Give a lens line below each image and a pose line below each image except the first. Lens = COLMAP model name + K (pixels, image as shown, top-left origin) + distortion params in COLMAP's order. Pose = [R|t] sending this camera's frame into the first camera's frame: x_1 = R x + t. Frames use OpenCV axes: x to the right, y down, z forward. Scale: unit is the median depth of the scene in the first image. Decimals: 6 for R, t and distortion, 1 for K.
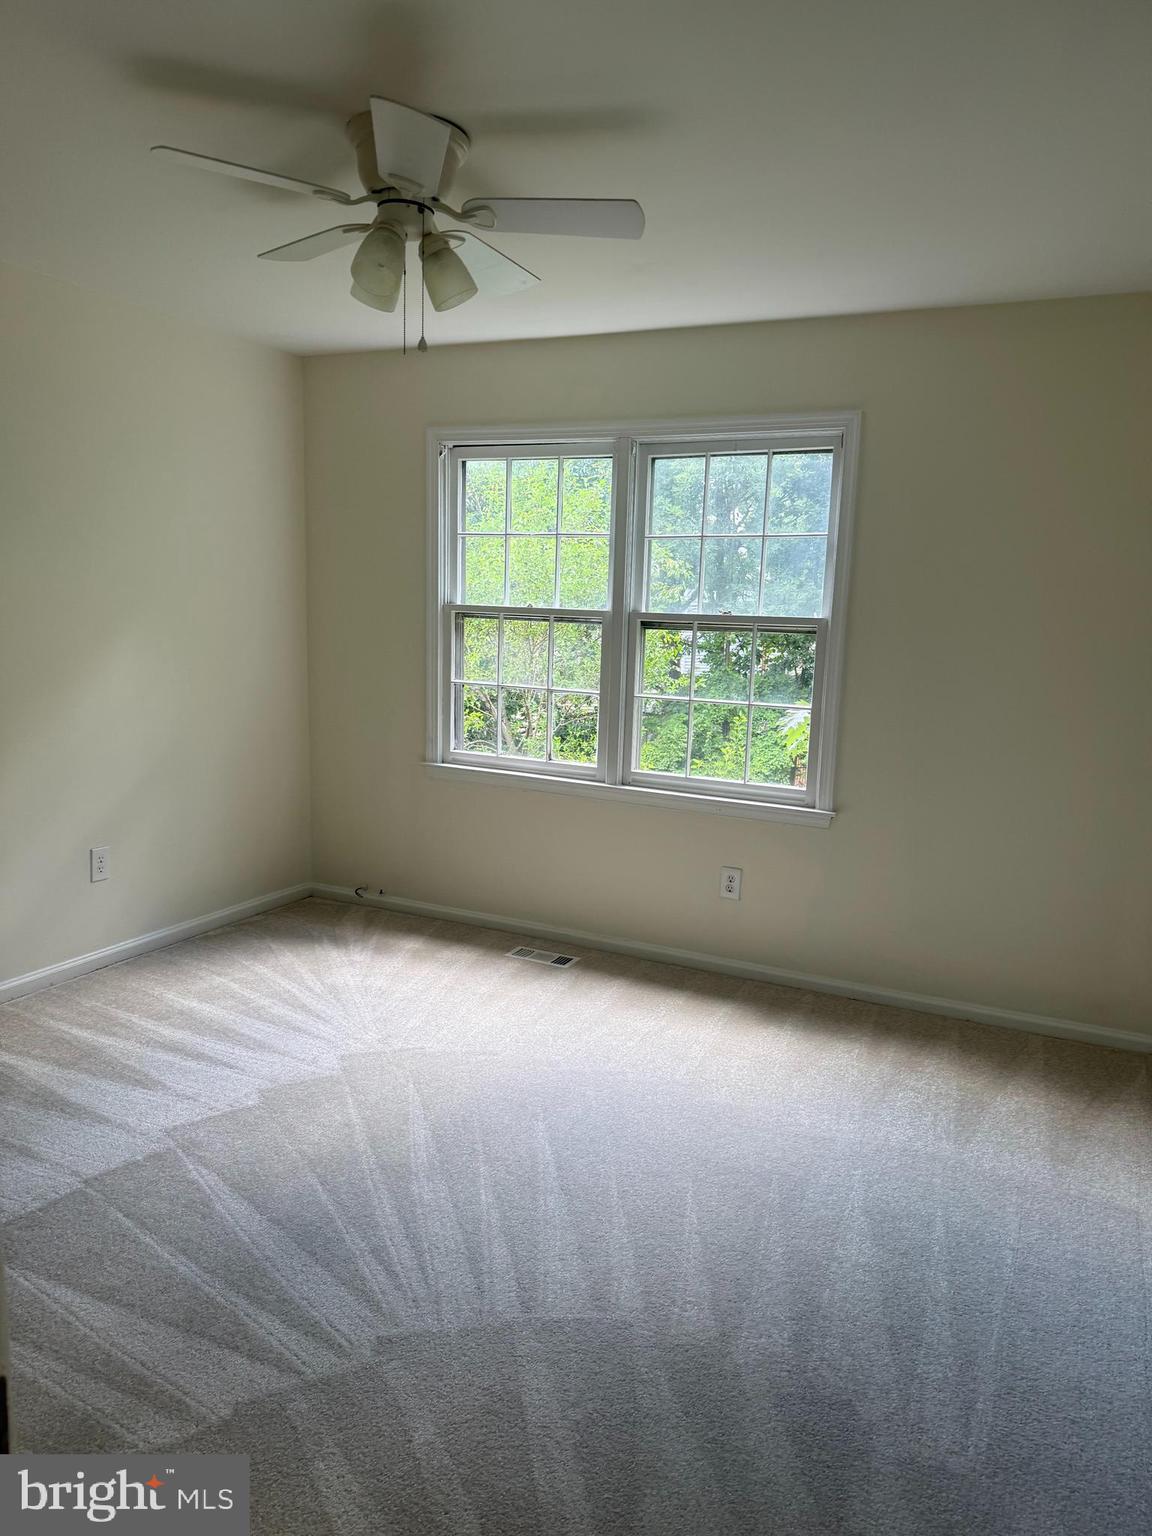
lens RADIAL K [[1104.6, 0, 576.0], [0, 1104.6, 768.0], [0, 0, 1]] dist [0.107115, -0.136012]
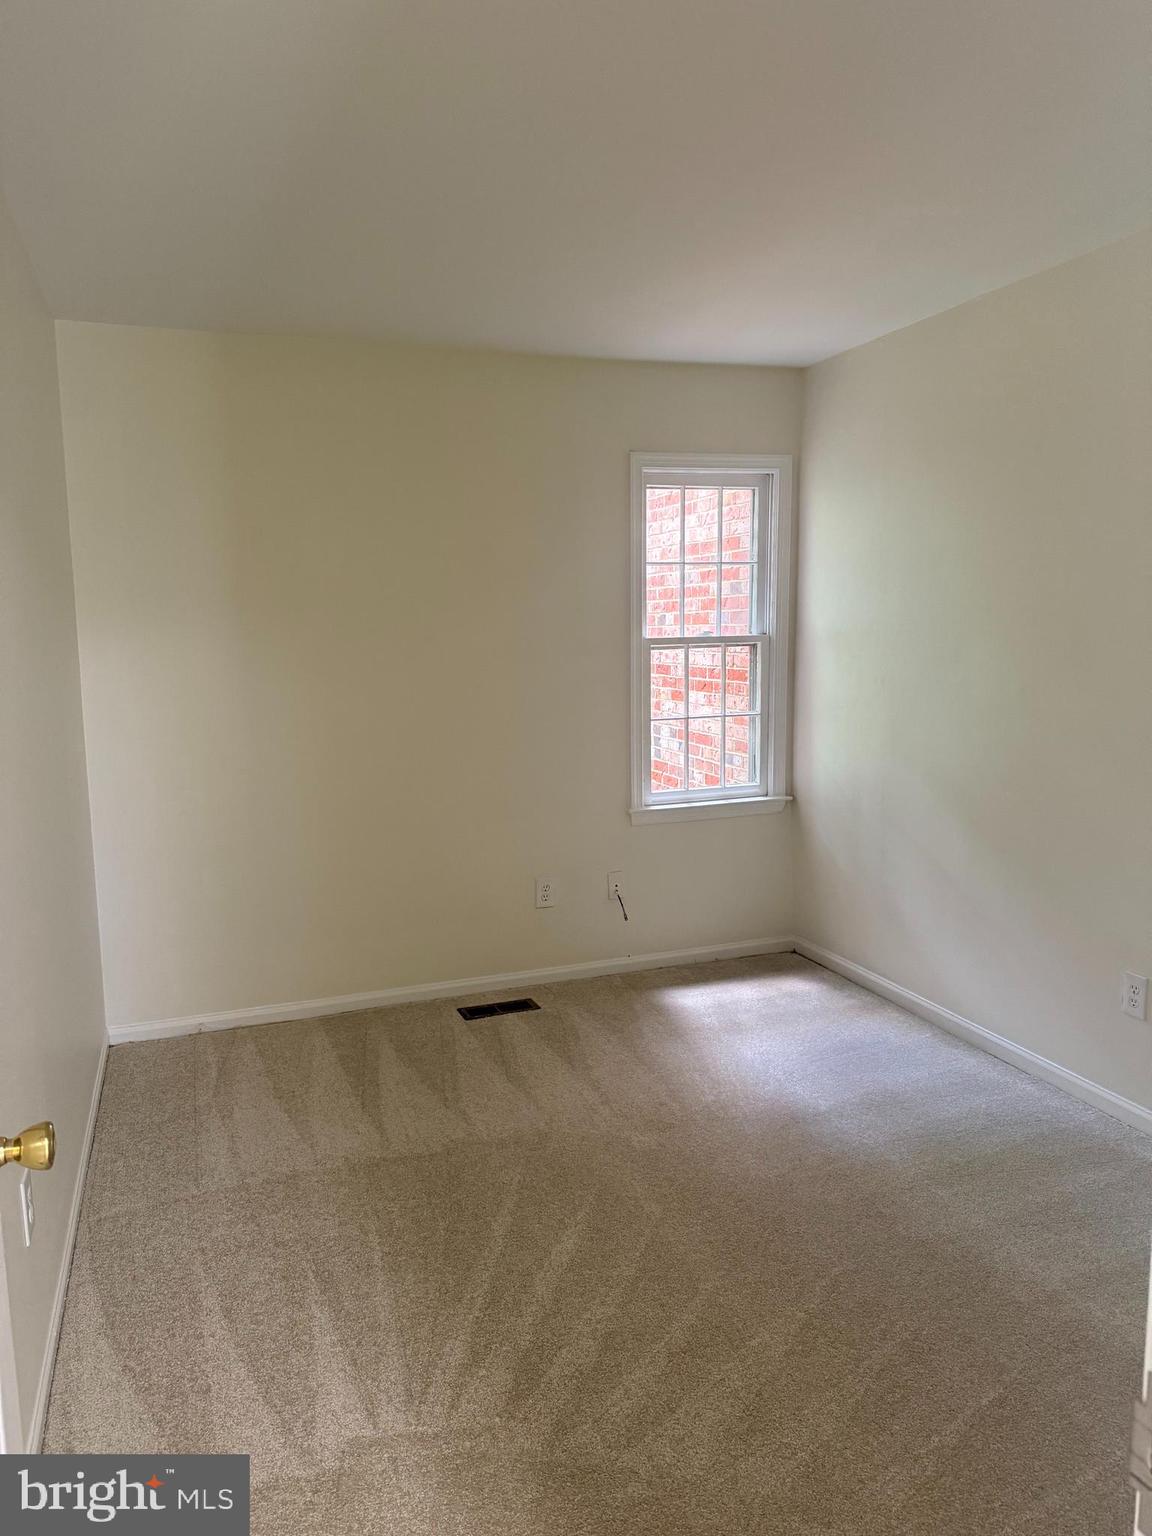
lens RADIAL K [[1108.9, 0, 576.0], [0, 1108.9, 768.0], [0, 0, 1]] dist [0.000188, -0.005766]
pose [[0.695398, -0.154051, 0.701918, -0.830669], [0.172889, 0.983928, 0.044661, -0.090199], [-0.697517, 0.090296, 0.710856, 0.376212]]
